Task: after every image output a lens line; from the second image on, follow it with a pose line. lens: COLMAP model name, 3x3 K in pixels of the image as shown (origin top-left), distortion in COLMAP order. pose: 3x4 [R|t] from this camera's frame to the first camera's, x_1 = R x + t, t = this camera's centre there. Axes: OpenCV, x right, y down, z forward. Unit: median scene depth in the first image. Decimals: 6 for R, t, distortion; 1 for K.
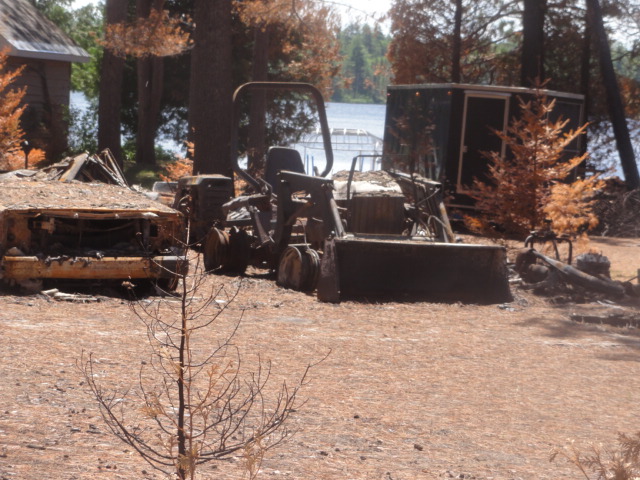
lens RADIAL K [[2455.6, 0, 319.9], [0, 2455.6, 240.1], [0, 0, 1]] dist [0.035555, 0.000000]
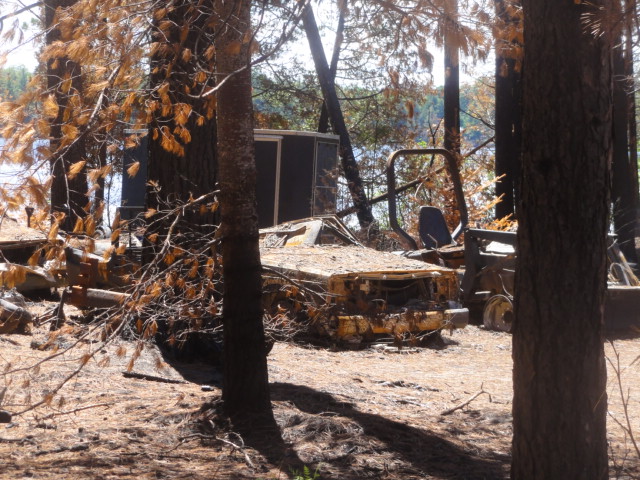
lens RADIAL K [[2455.6, 0, 320.1], [0, 2455.6, 240.0], [0, 0, 1]] dist [0.035555, 0.000000]
pose [[0.971527, -0.039897, 0.233547, -0.387005], [0.042049, 0.999107, -0.004242, -0.023310], [-0.233169, 0.013942, 0.972336, -0.094856]]
